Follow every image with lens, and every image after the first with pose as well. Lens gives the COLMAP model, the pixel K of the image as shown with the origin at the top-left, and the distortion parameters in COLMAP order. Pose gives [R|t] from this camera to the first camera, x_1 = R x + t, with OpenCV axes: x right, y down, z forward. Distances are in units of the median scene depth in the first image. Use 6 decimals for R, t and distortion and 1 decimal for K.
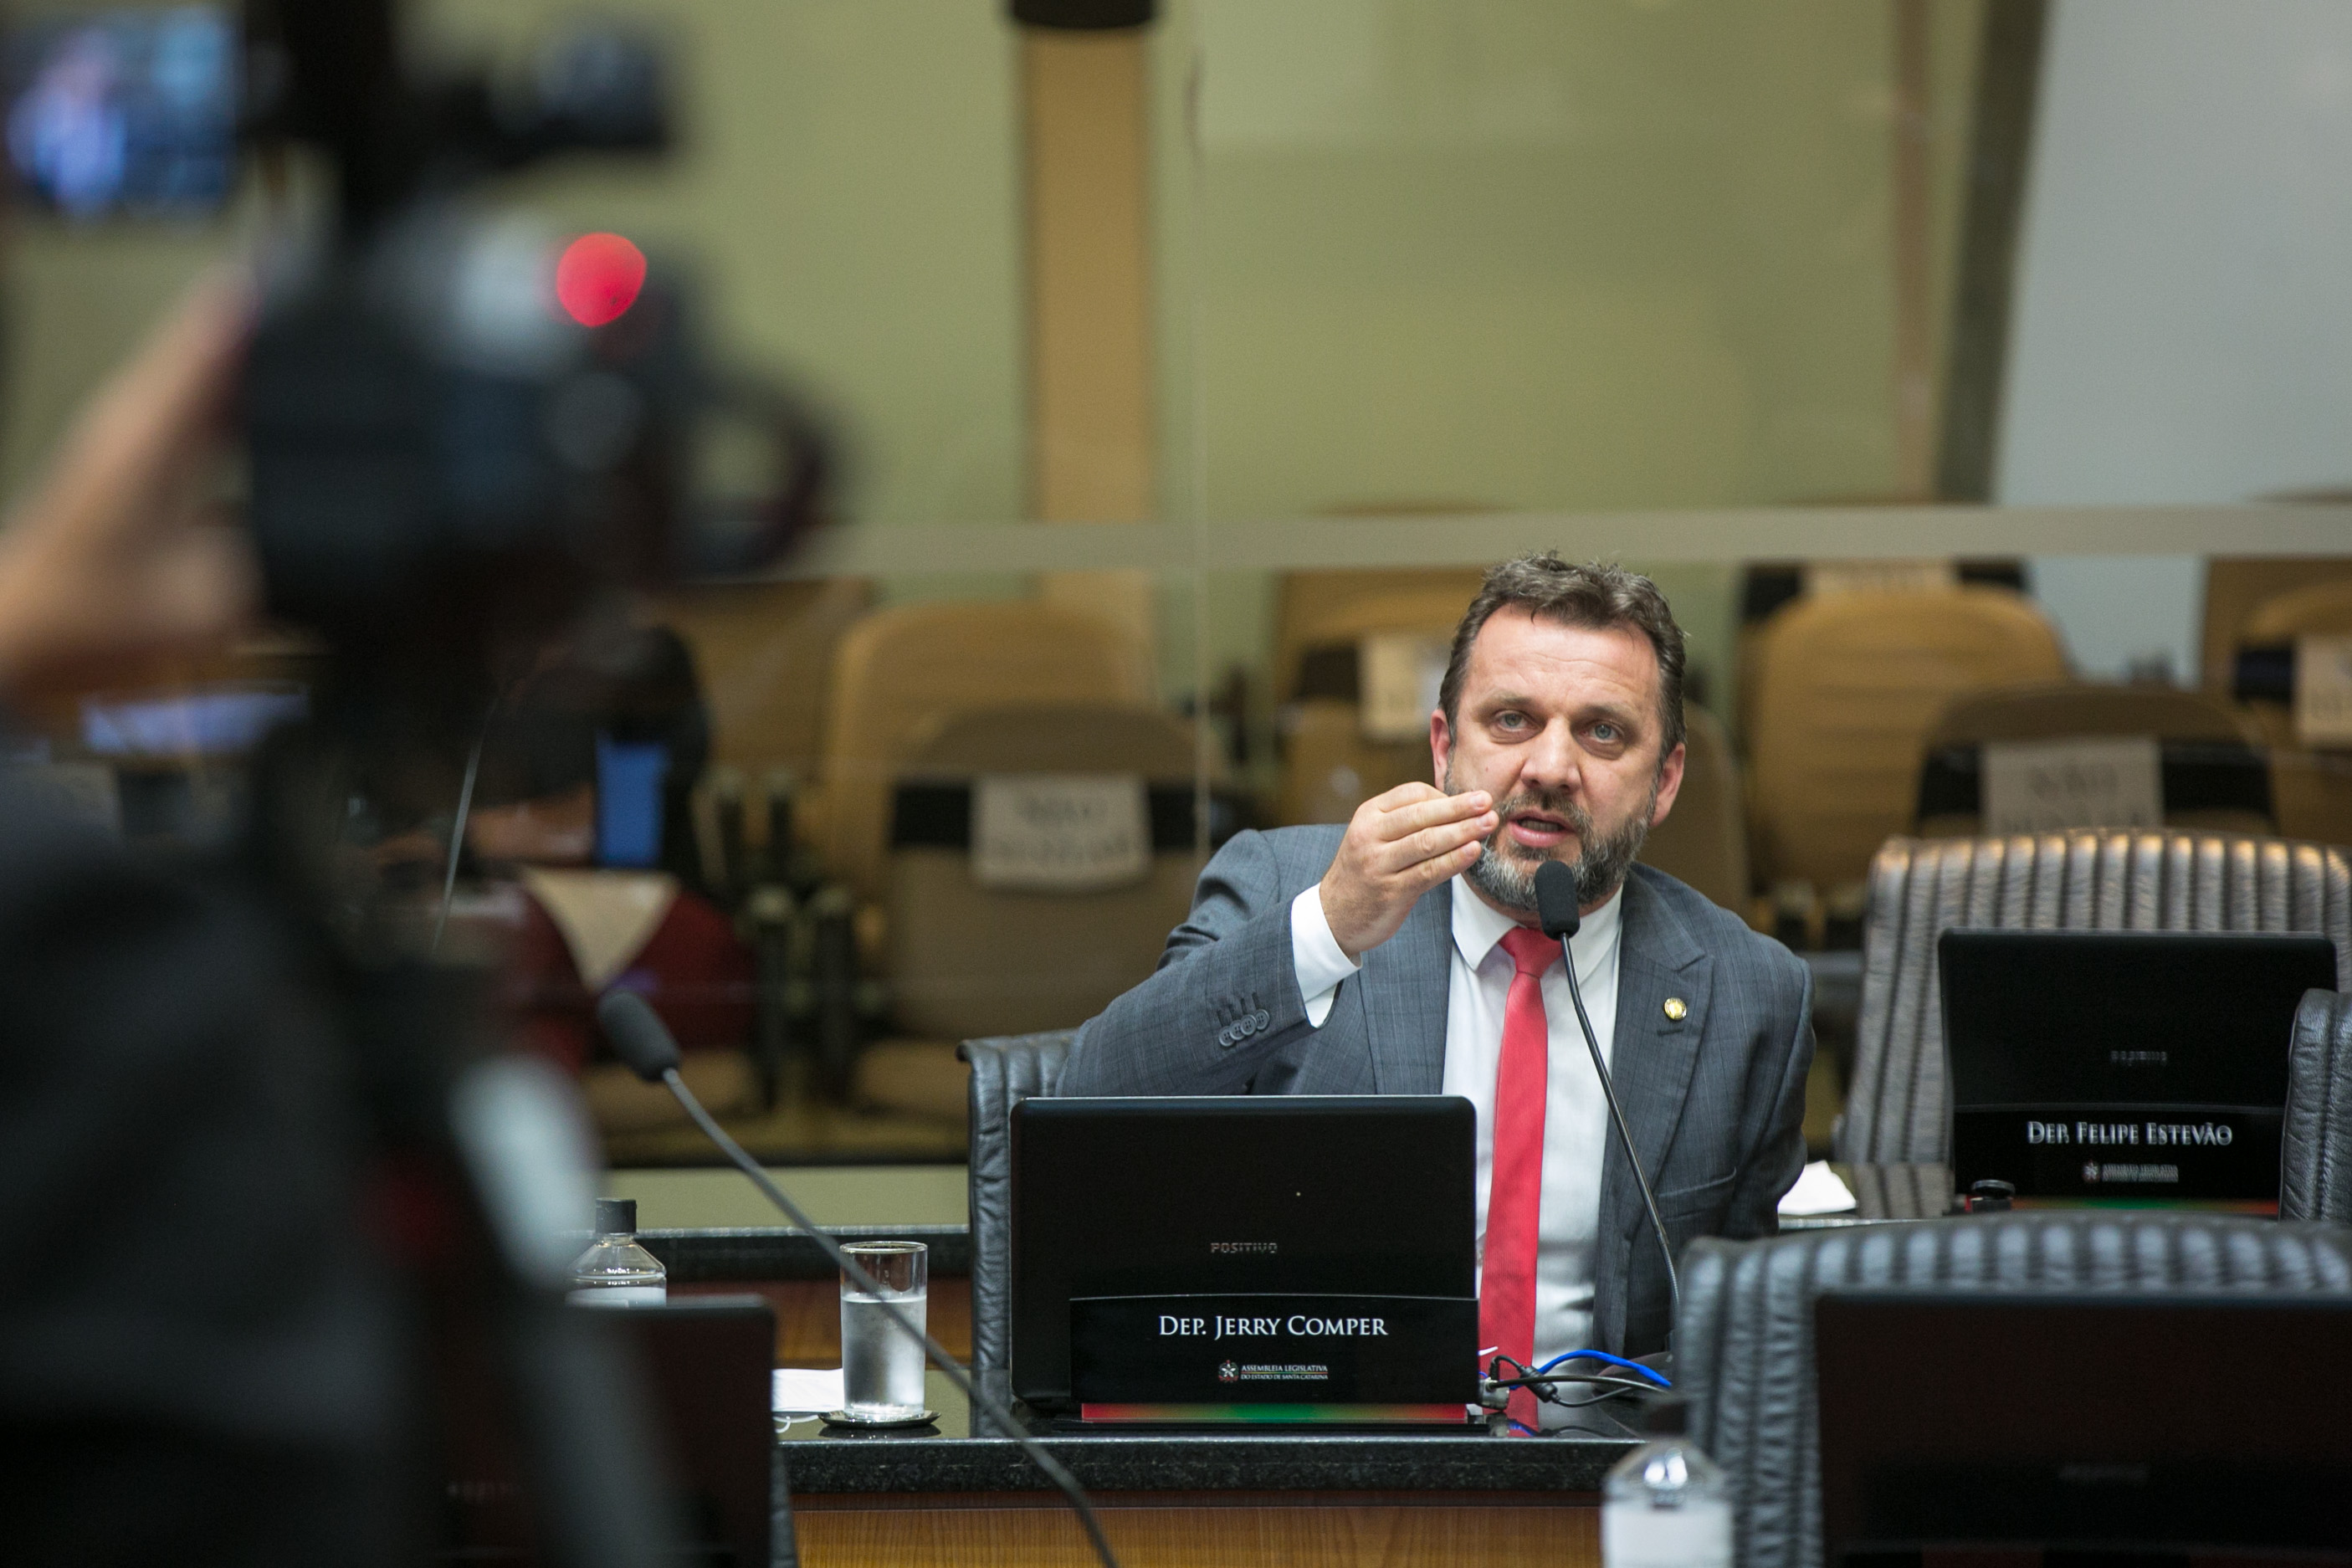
lens RADIAL K [[12183.8, 0, 1176.0], [0, 12183.8, 784.0], [0, 0, 1]] dist [0.915512, 17.008748]
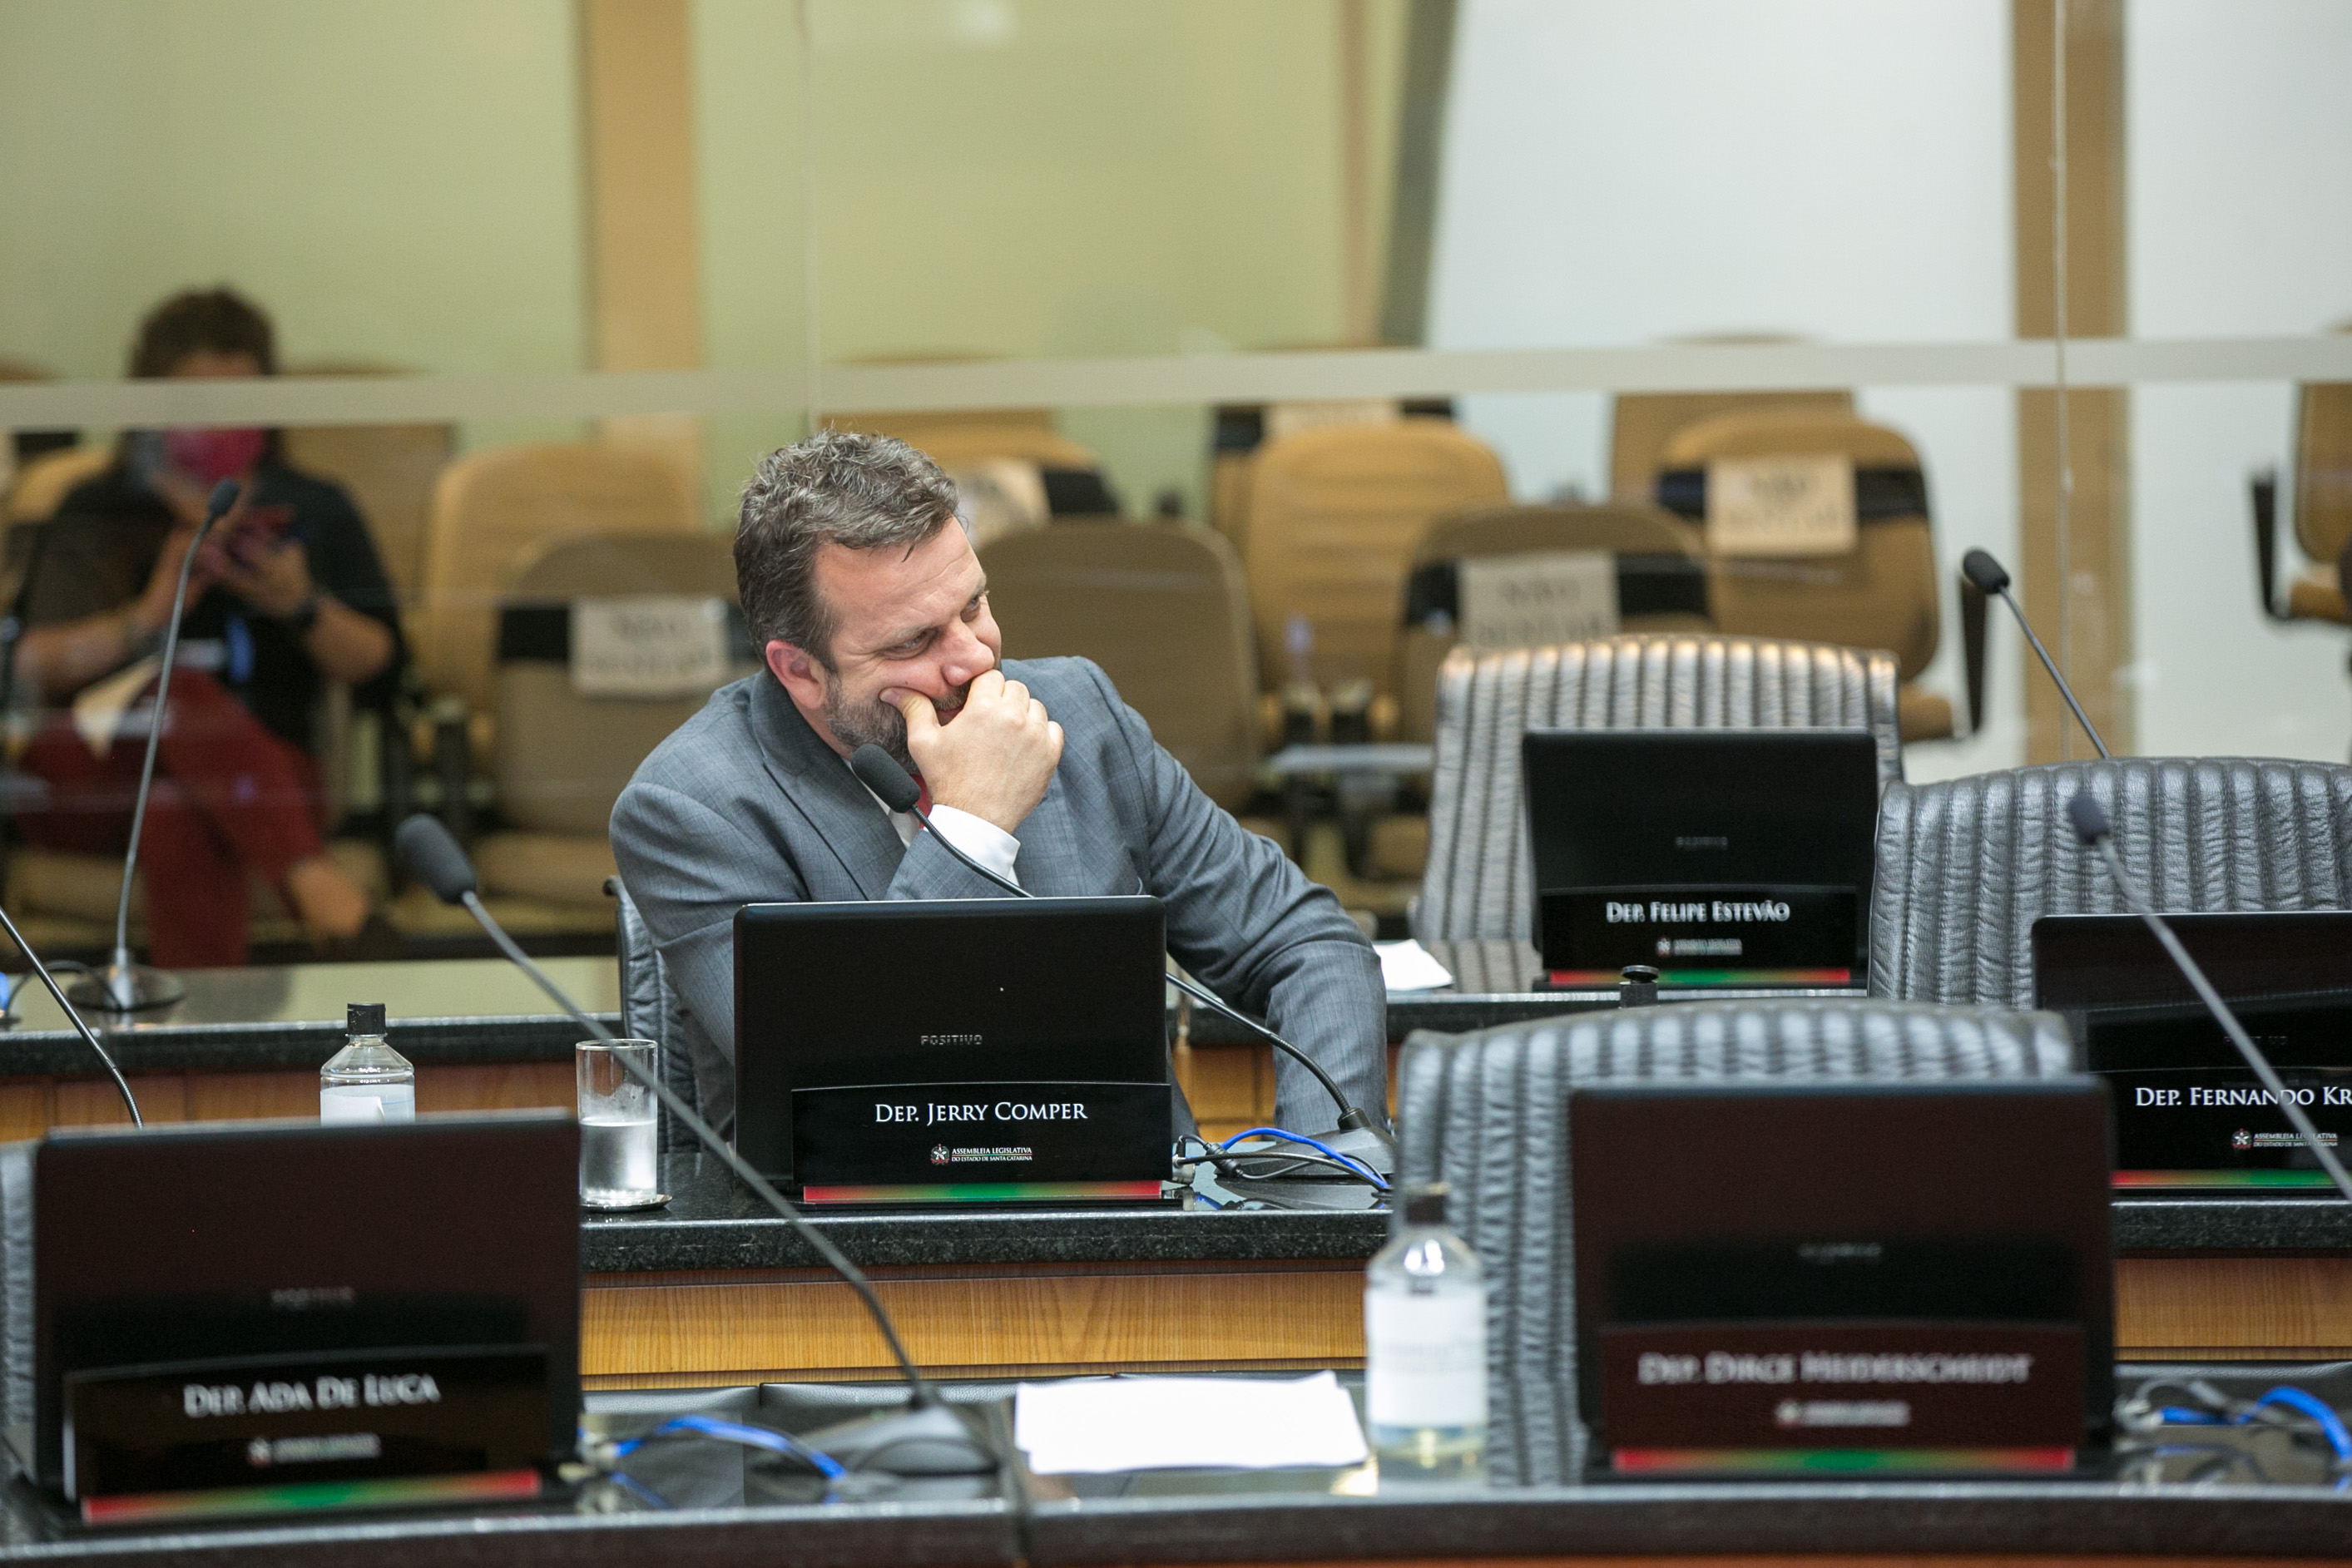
lens RADIAL K [[9970.0, 0, 1176.0], [0, 9970.0, 784.0], [0, 0, 1]] dist [0.281119, 3.372389]
pose [[0.998009, -0.013998, 0.061492, -0.026816], [0.012784, 0.999716, 0.020102, -0.001937], [-0.061756, -0.019276, 0.997905, 0.112372]]
